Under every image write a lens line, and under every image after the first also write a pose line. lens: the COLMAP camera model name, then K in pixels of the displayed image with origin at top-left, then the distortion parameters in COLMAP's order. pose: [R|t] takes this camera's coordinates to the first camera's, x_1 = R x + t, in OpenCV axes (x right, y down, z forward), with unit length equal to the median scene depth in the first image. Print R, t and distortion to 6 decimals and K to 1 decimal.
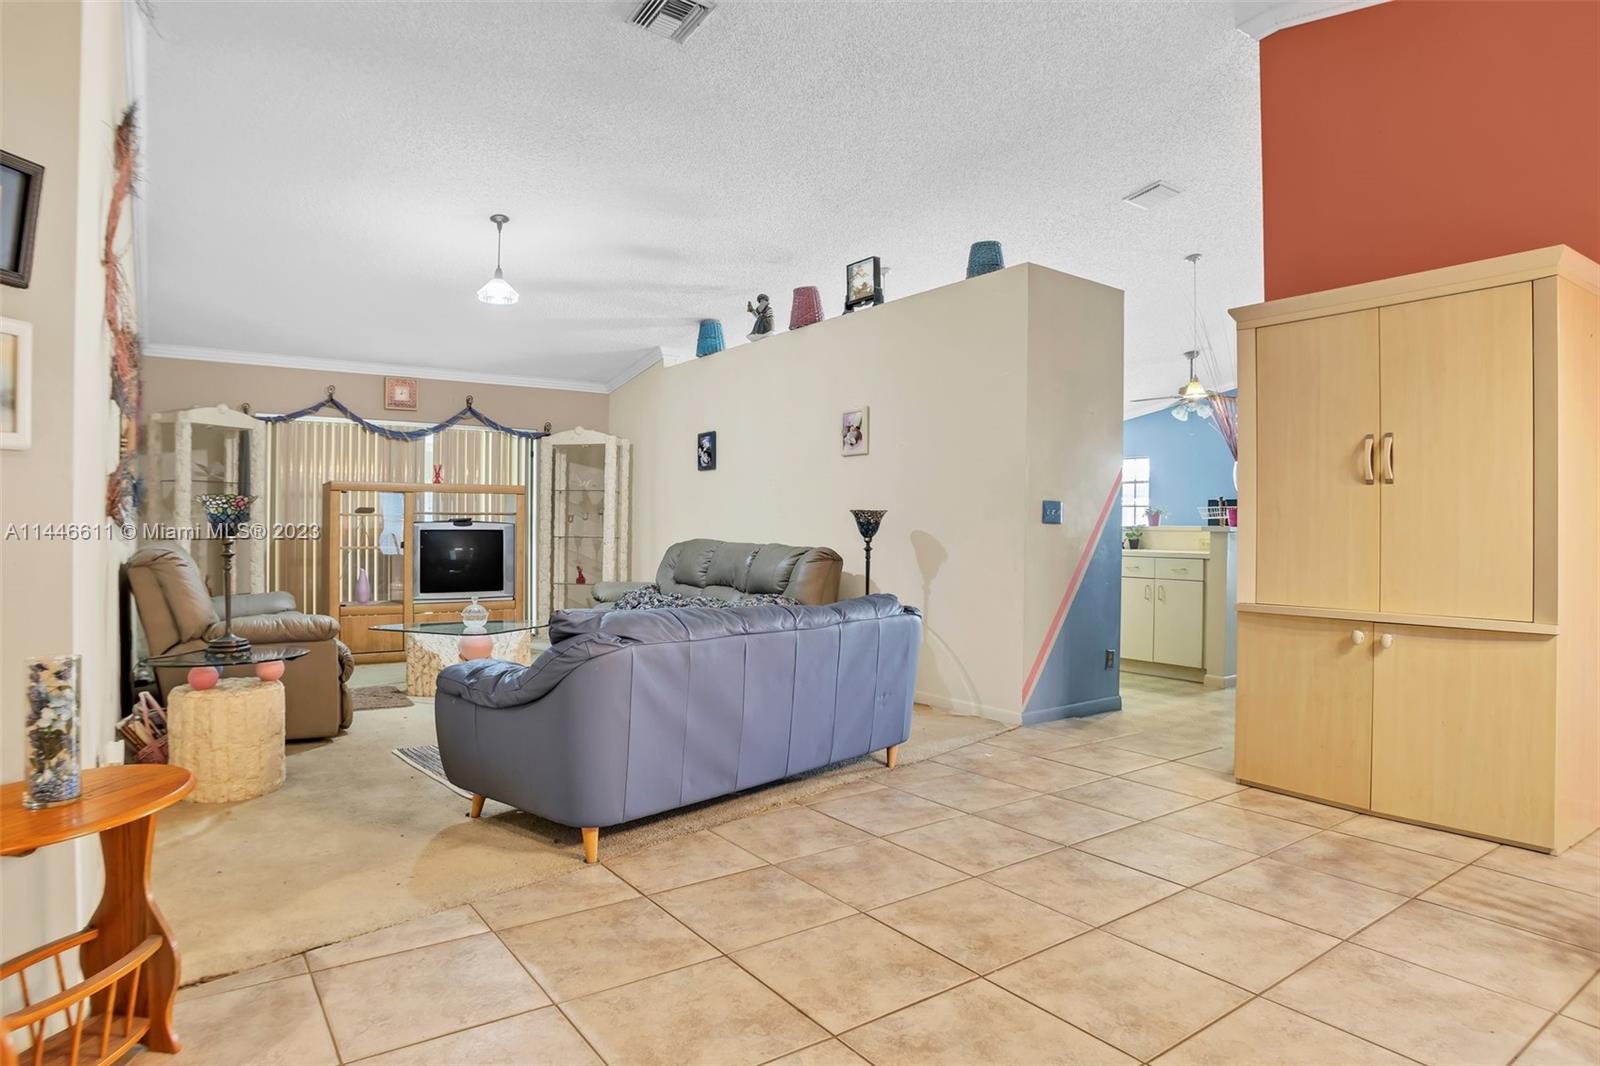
lens RADIAL K [[895.7, 0, 800.0], [0, 895.7, 533.0], [0, 0, 1]] dist [-0.021170, 0.000830]
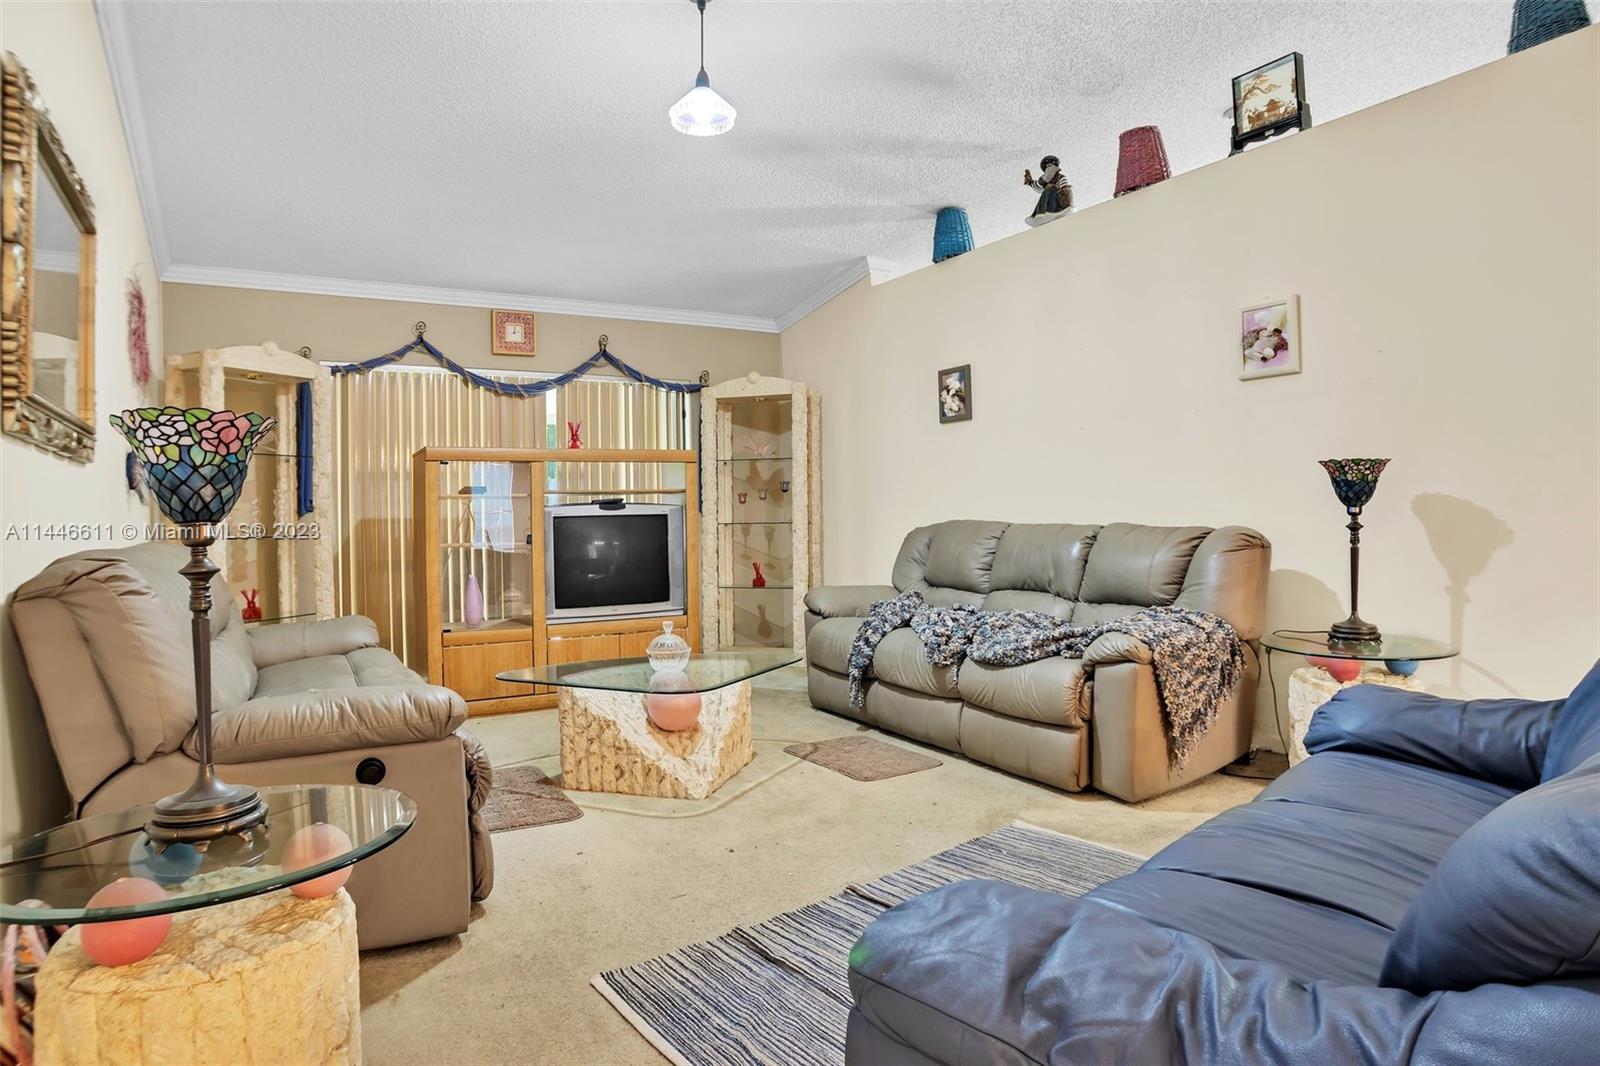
lens RADIAL K [[821.1, 0, 800.6], [0, 821.1, 517.3], [0, 0, 1]] dist [-0.046650, 0.017028]
pose [[0.999084, -0.023822, -0.035547, -0.212615], [0.023635, 0.999704, -0.005691, 0.005078], [0.035672, 0.004846, 0.999352, 0.377126]]
